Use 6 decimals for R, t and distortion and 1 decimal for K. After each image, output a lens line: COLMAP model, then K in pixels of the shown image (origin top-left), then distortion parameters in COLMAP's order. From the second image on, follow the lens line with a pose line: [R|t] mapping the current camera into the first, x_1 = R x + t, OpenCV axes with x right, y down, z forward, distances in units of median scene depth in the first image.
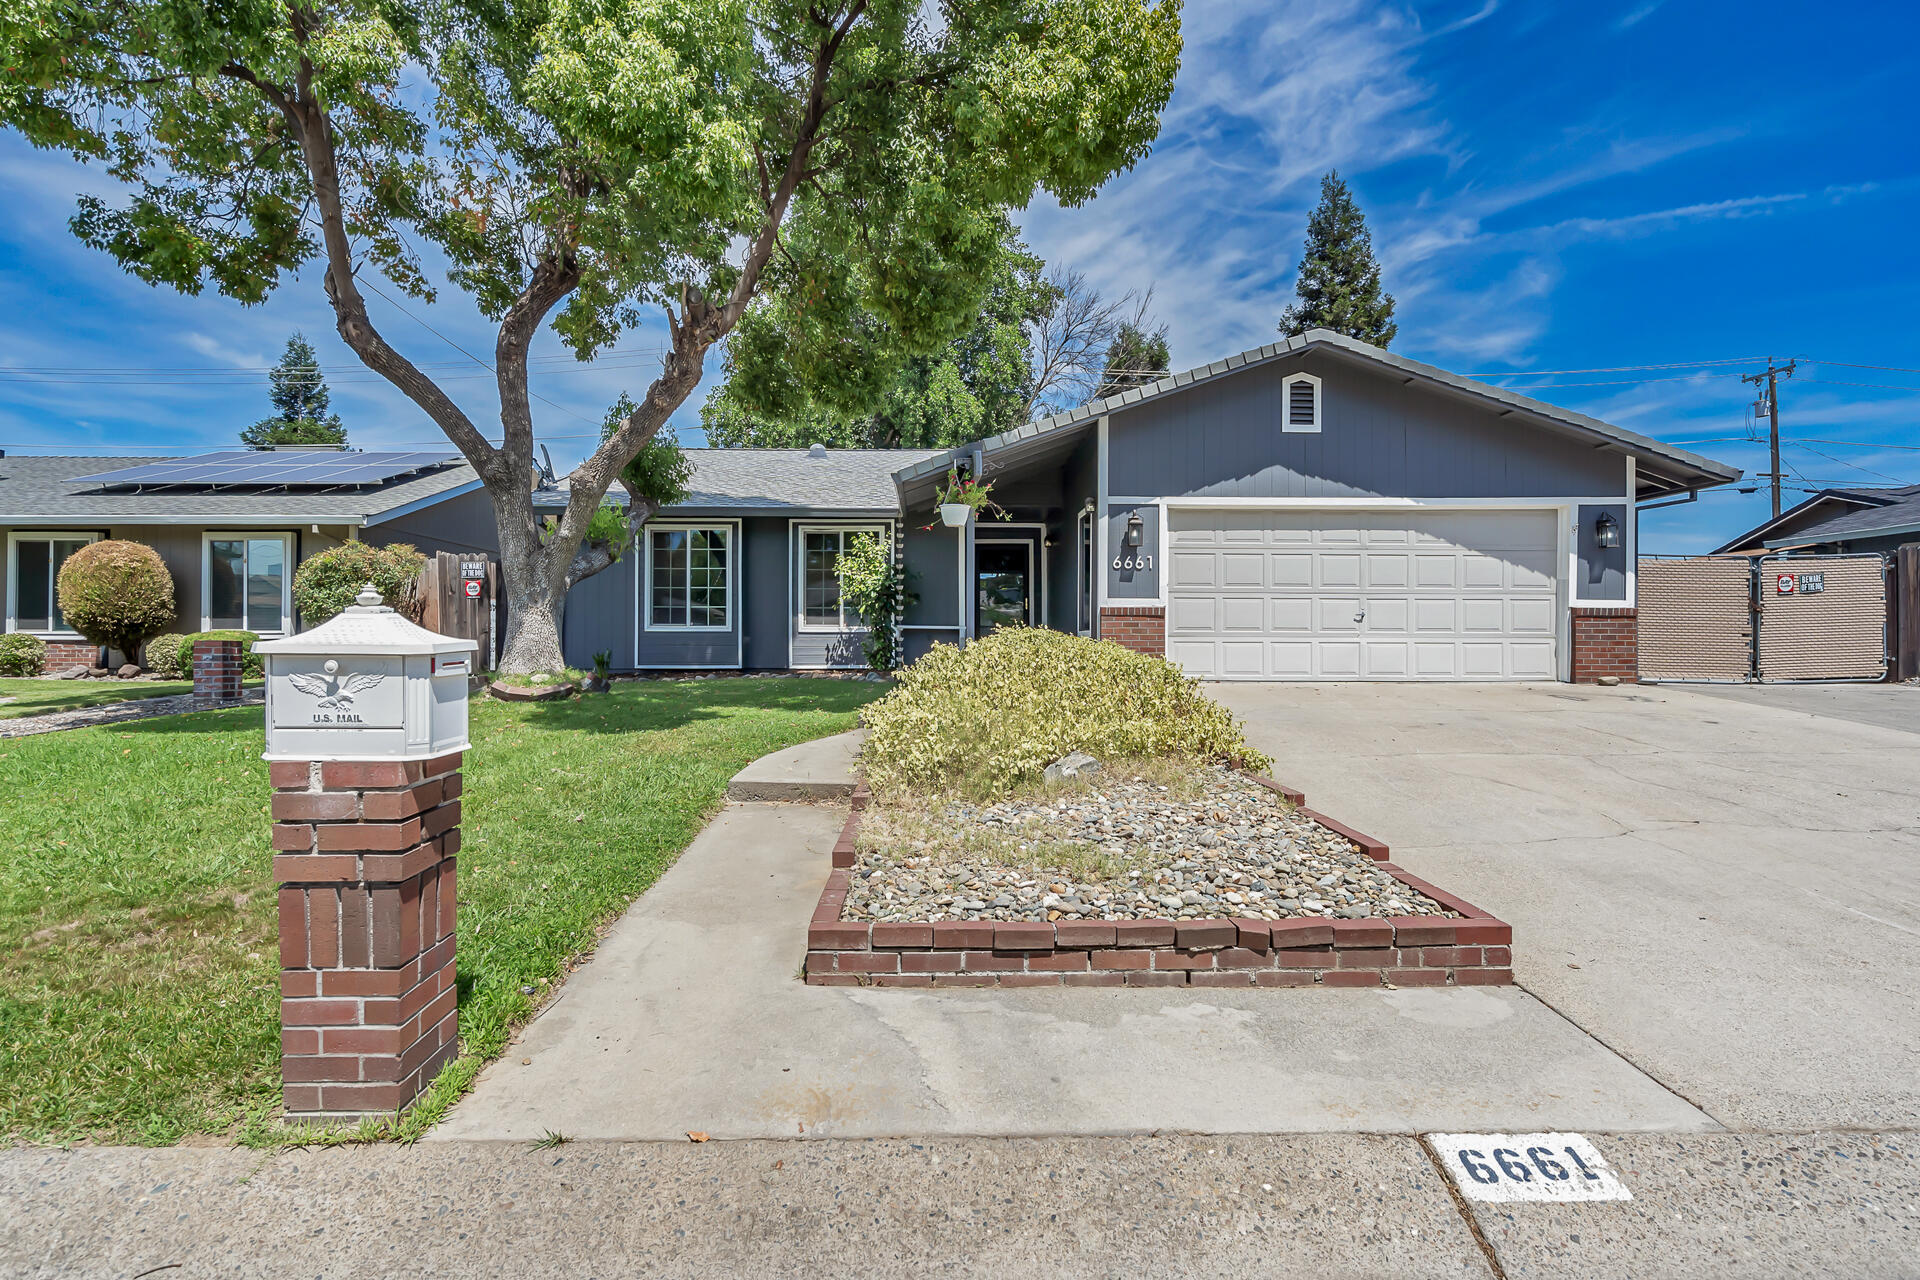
lens RADIAL K [[995.4, 0, 960.0], [0, 995.4, 640.0], [0, 0, 1]] dist [0.000722, 0.000044]
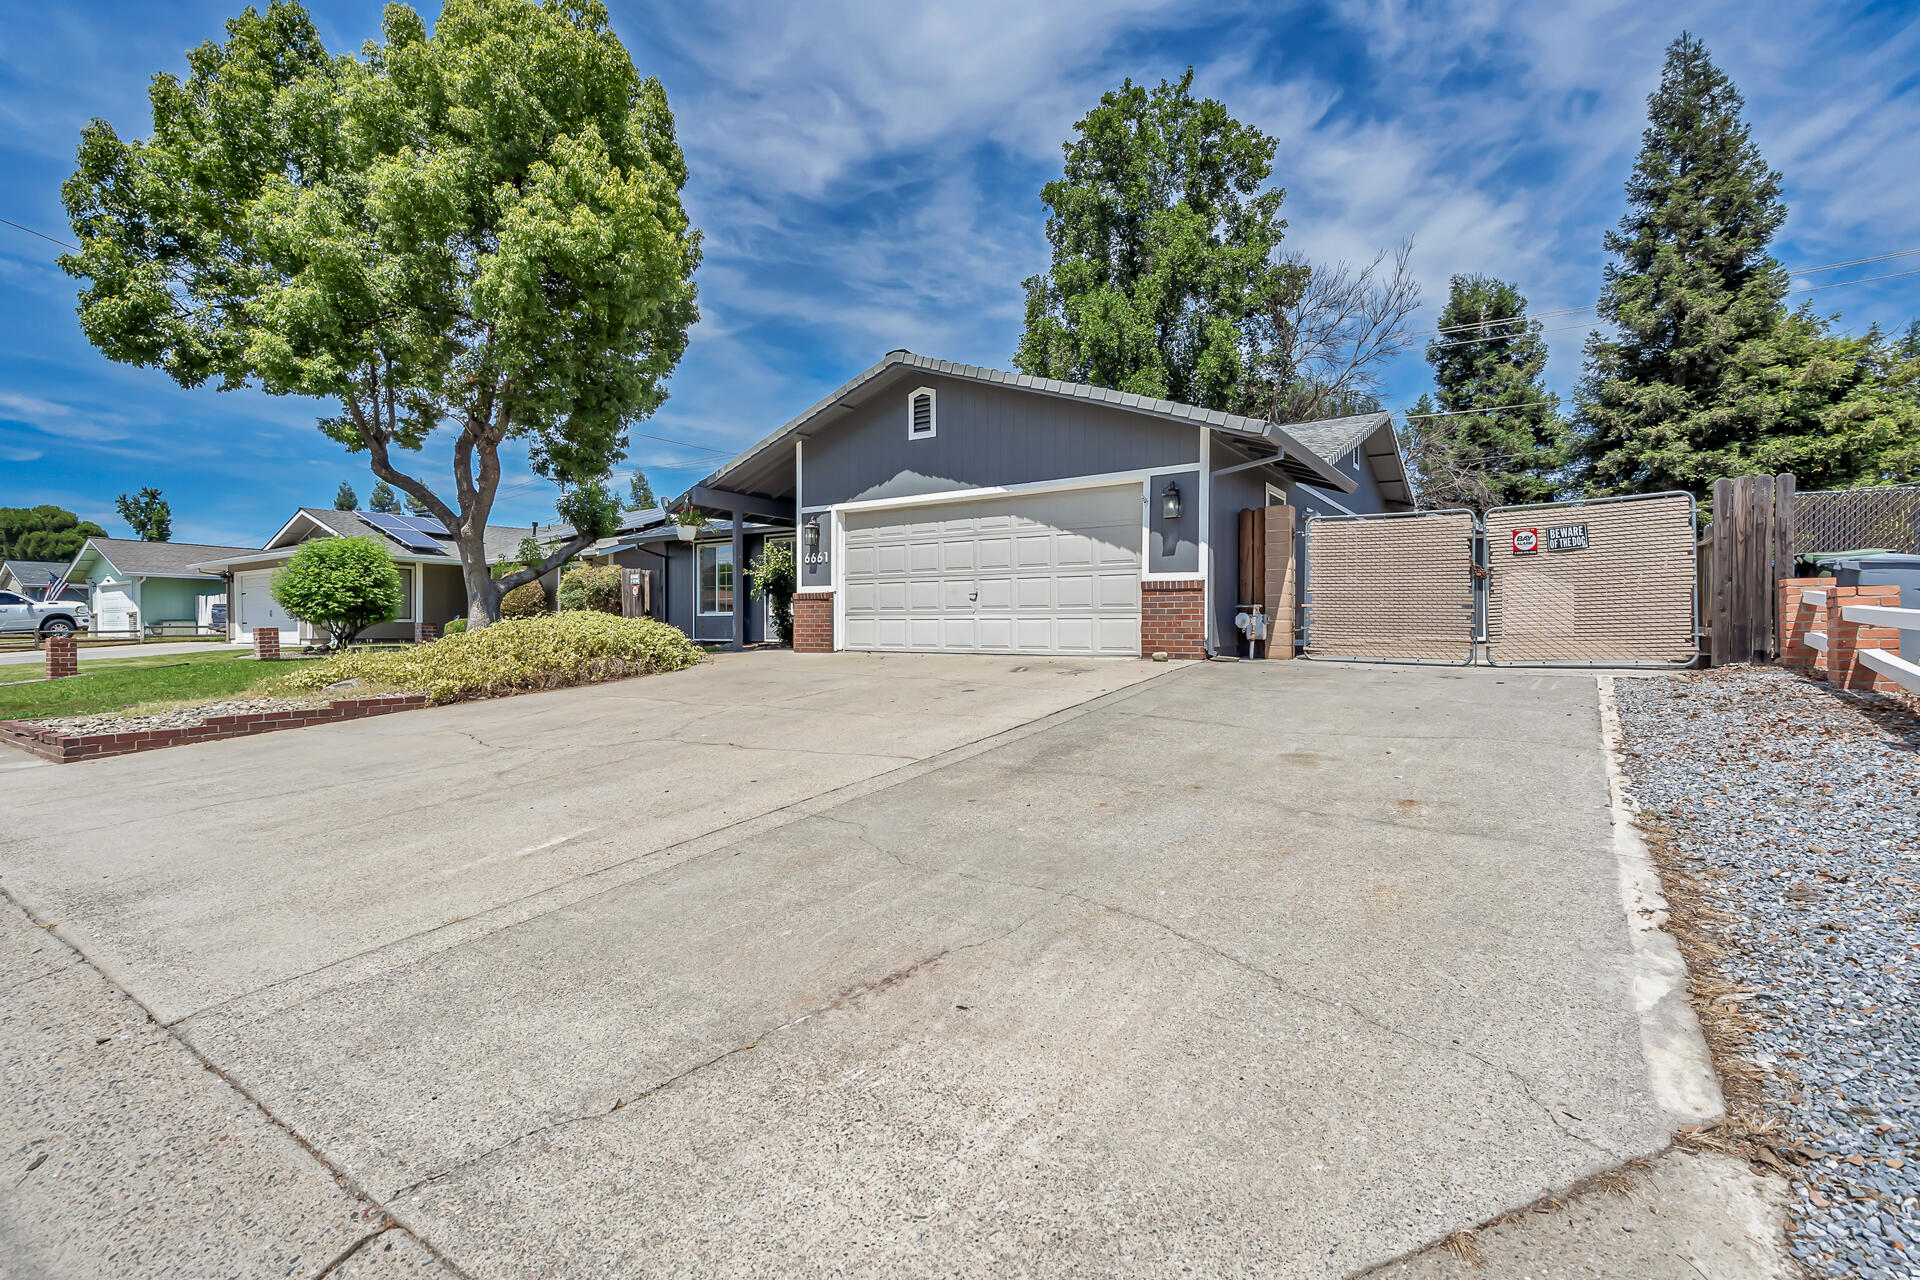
lens RADIAL K [[900.5, 0, 960.0], [0, 900.5, 640.0], [0, 0, 1]] dist [0.001048, -0.000138]
pose [[0.806027, 0.005010, -0.591858, 0.992983], [0.005536, 0.999857, 0.016003, 0.009648], [0.591854, -0.016175, 0.805883, 0.173661]]
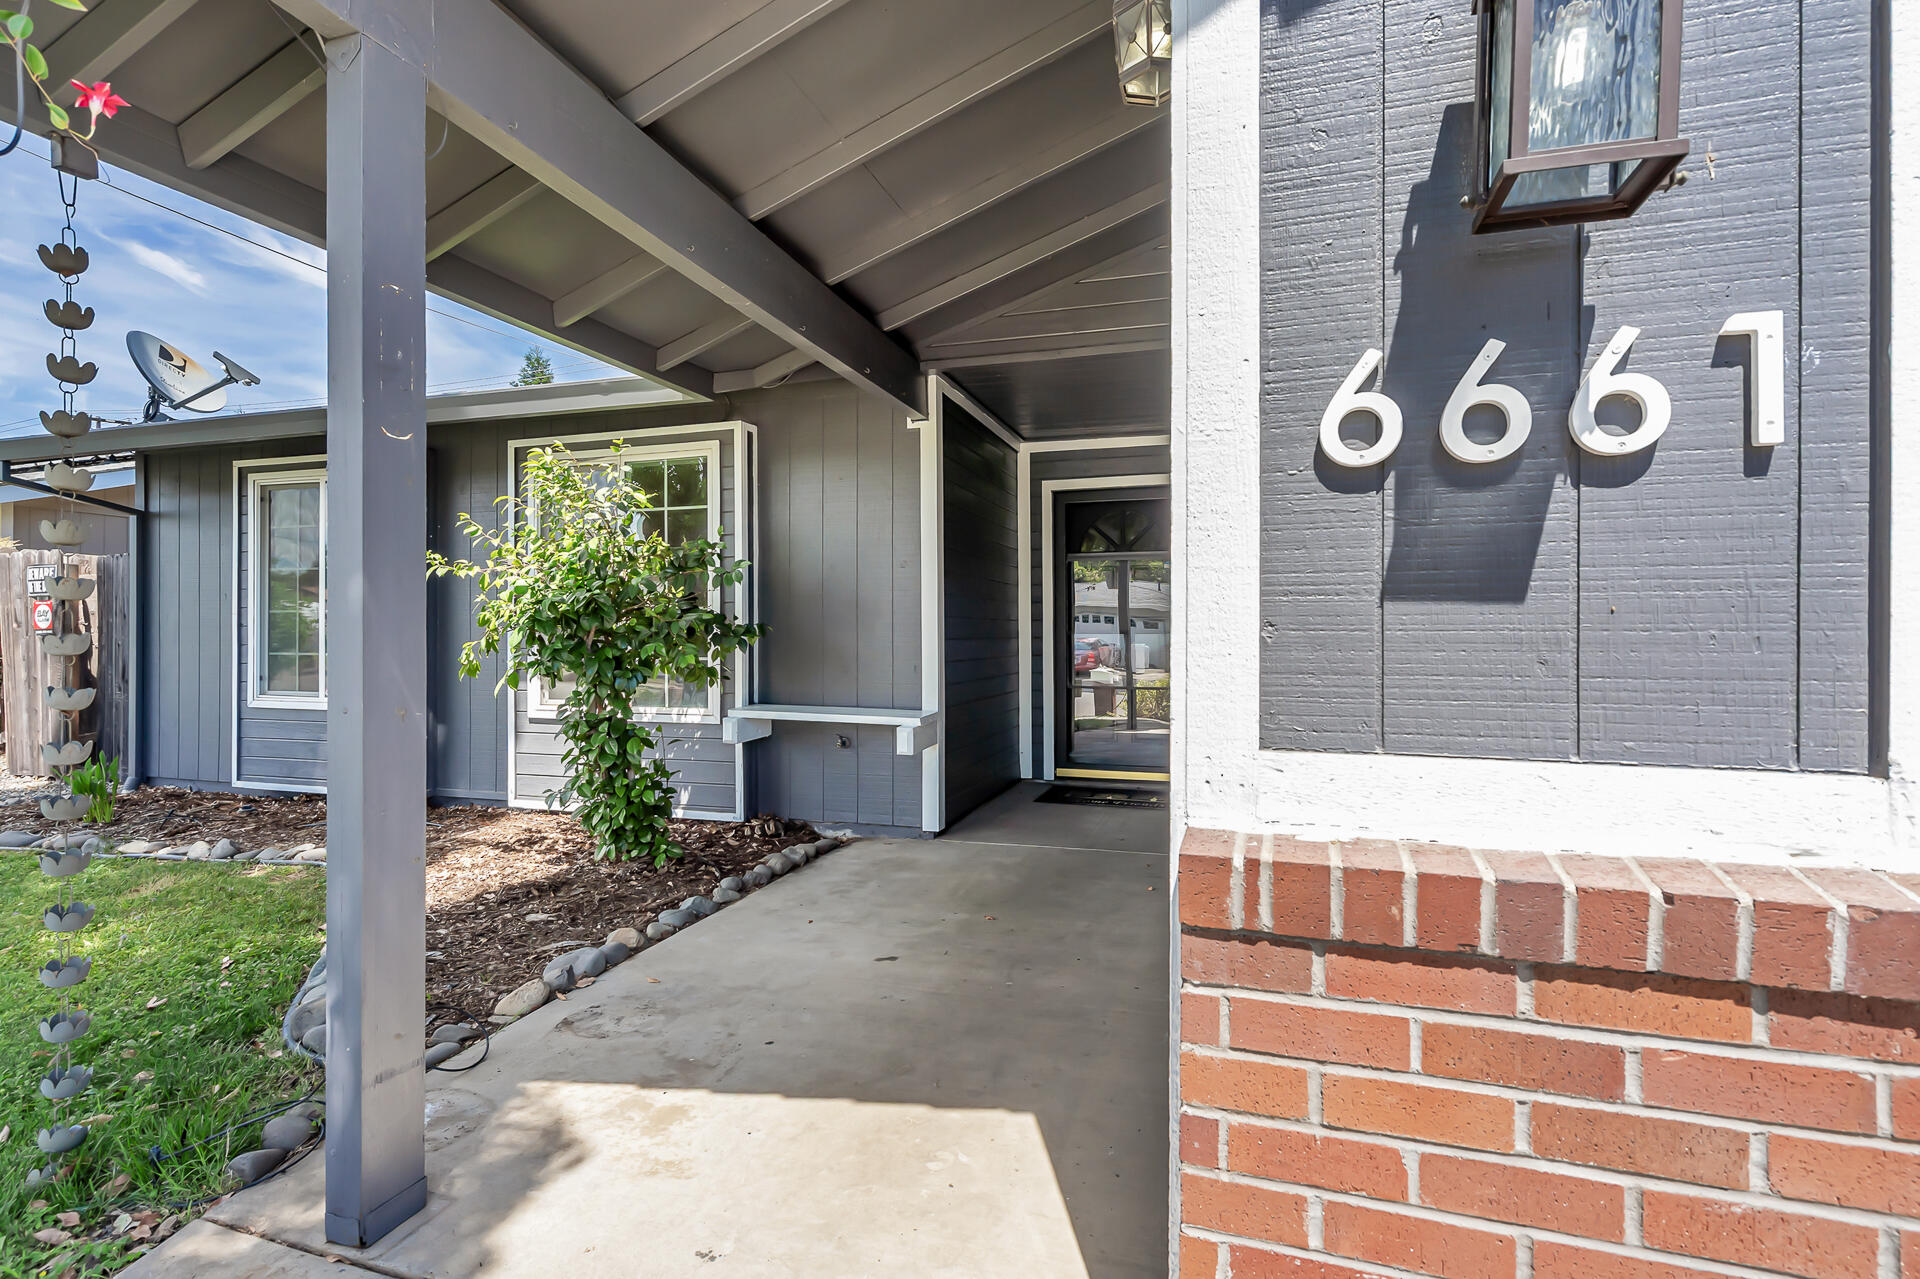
lens RADIAL K [[900.5, 0, 960.0], [0, 900.5, 639.5], [0, 0, 1]] dist [0.001048, -0.000138]
pose [[0.949189, 0.000195, -0.314707, 0.145316], [0.003520, 0.999931, 0.011236, -0.054325], [0.314687, -0.011773, 0.949122, 0.884230]]
